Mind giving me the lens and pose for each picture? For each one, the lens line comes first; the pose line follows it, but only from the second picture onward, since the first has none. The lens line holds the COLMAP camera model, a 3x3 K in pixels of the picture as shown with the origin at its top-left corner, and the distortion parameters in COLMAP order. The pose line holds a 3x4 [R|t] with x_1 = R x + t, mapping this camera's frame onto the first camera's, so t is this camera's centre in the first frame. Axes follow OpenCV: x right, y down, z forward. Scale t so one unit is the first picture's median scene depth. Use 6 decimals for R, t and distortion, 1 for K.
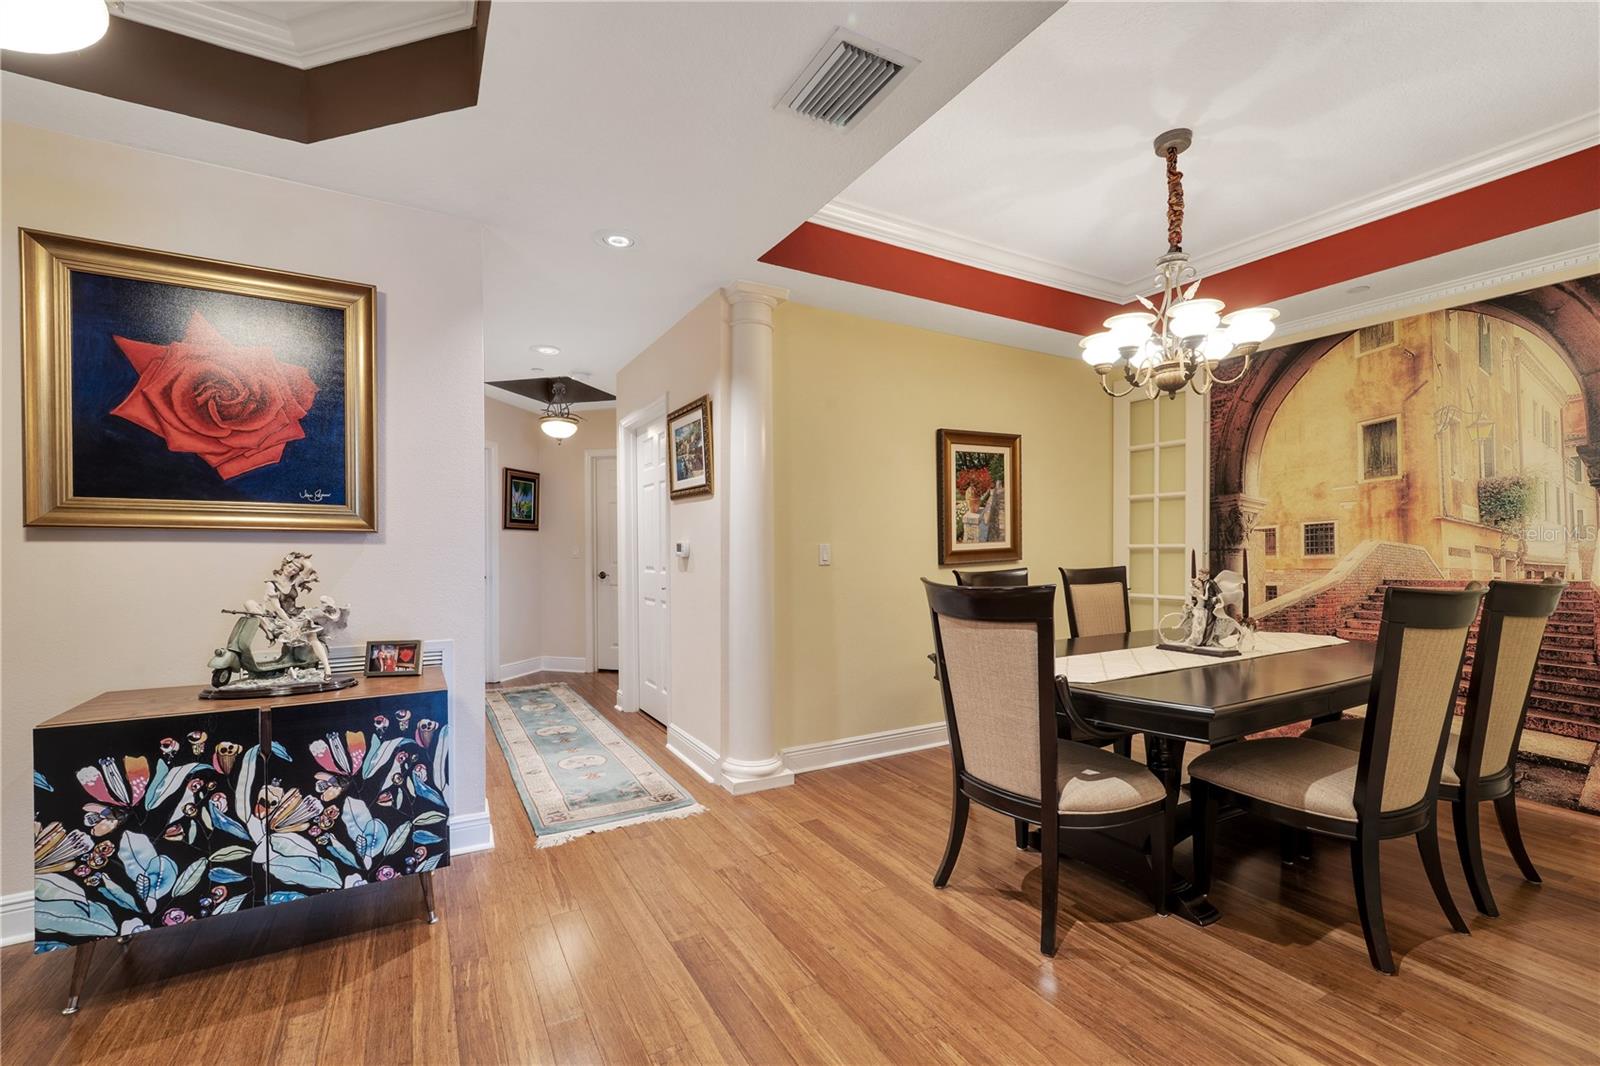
lens RADIAL K [[670.4, 0, 793.4], [0, 670.4, 557.2], [0, 0, 1]] dist [0.001211, 0.000158]
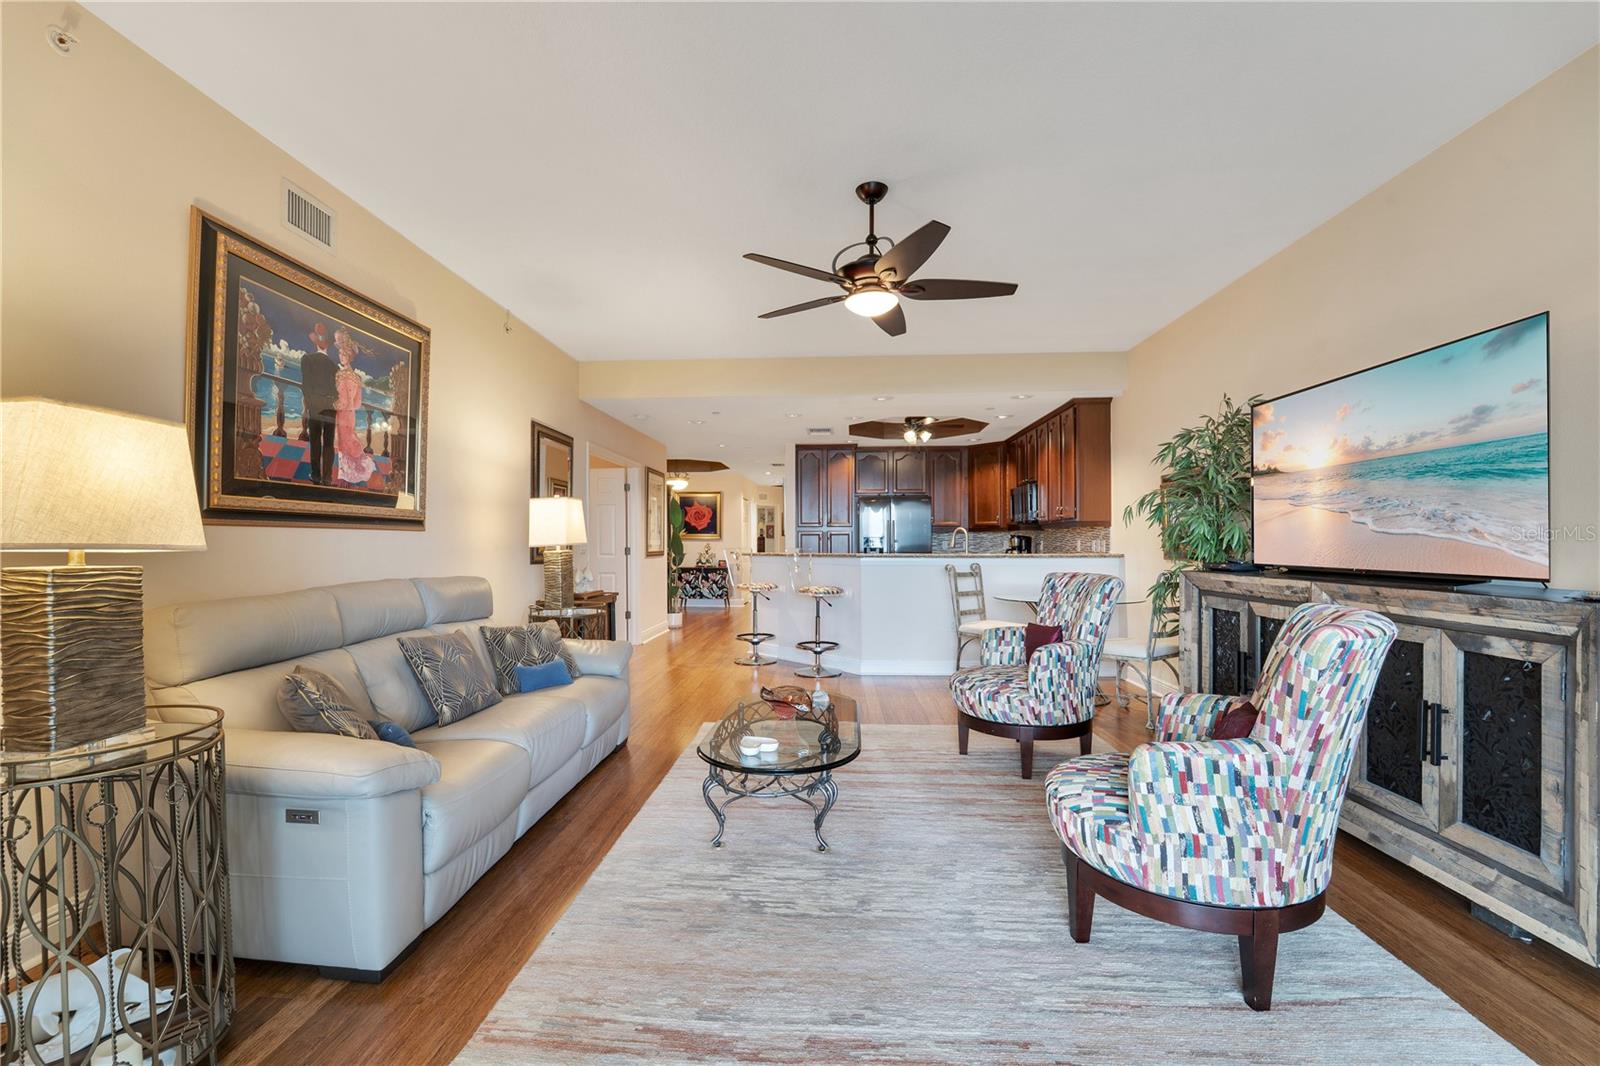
lens RADIAL K [[676.9, 0, 800.0], [0, 676.9, 533.0], [0, 0, 1]] dist [0.001972, 0.000228]
pose [[0.834342, -0.001402, -0.551245, 3.165775], [-0.010888, 0.999760, -0.019022, 0.010628], [0.551140, 0.021873, 0.834126, -3.464477]]
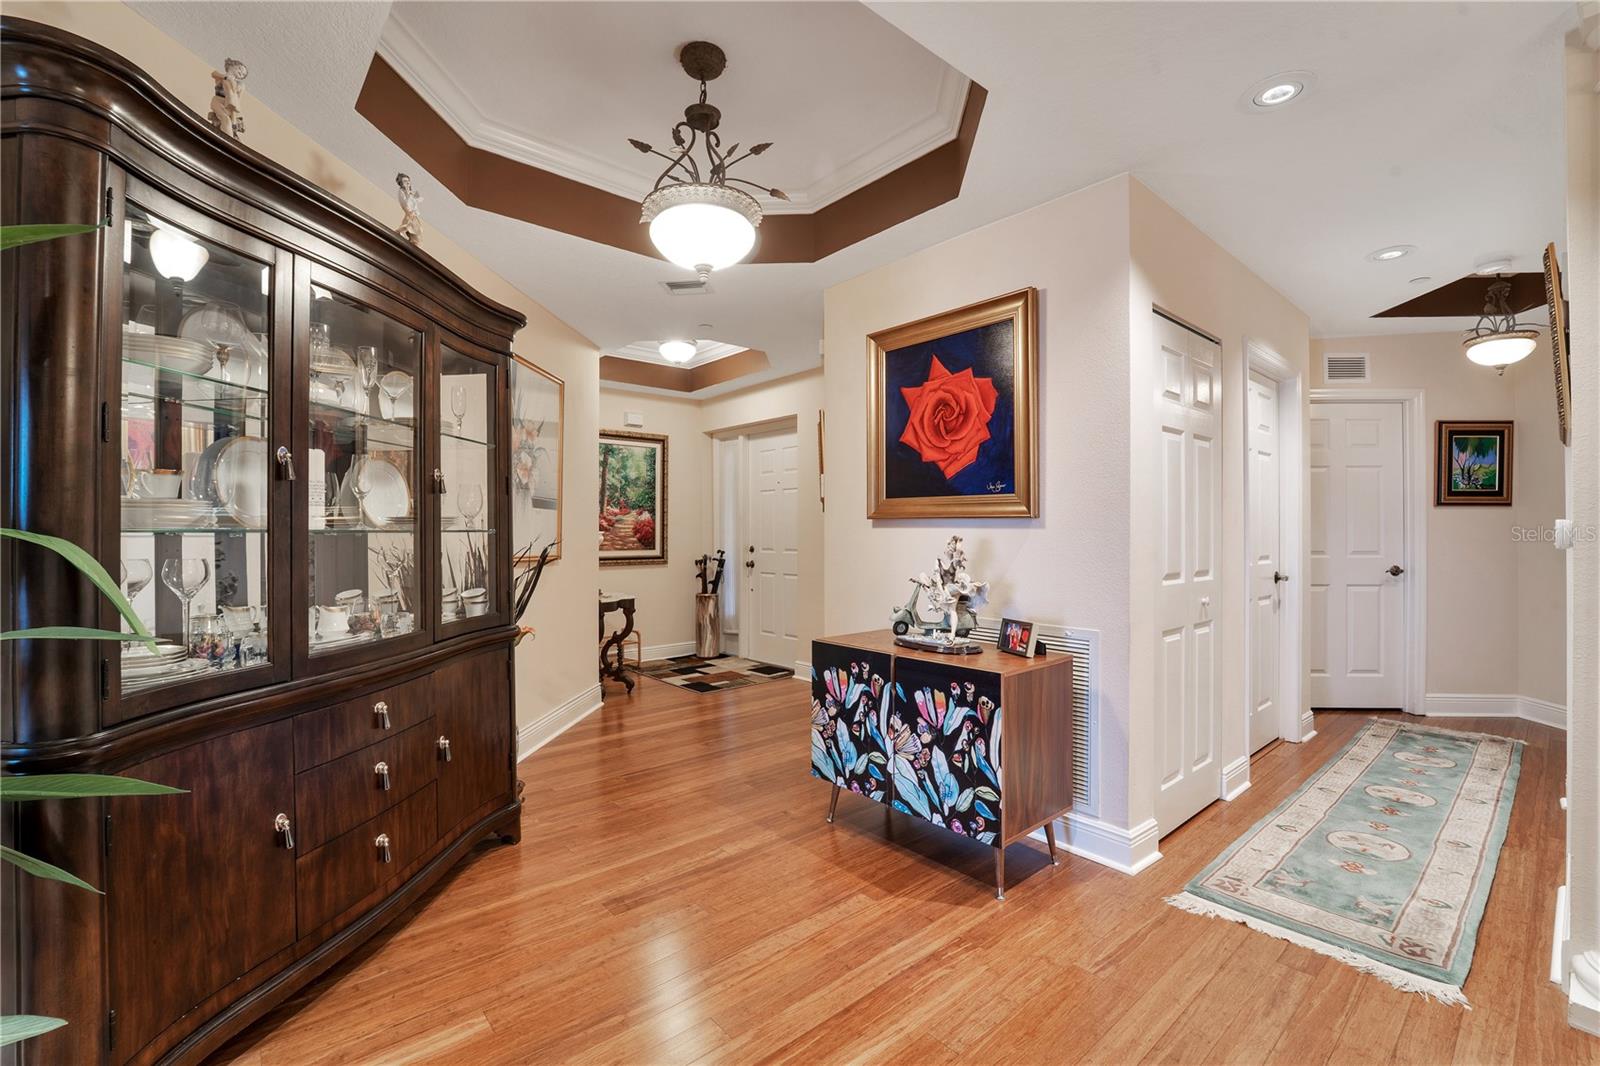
lens RADIAL K [[700.1, 0, 800.0], [0, 700.1, 533.0], [0, 0, 1]] dist [-0.001190, -0.007766]
pose [[0.200439, 0.003907, -0.979698, 0.460148], [-0.014392, 0.999896, 0.001043, -0.010303], [0.979600, 0.013891, 0.200474, 0.497205]]
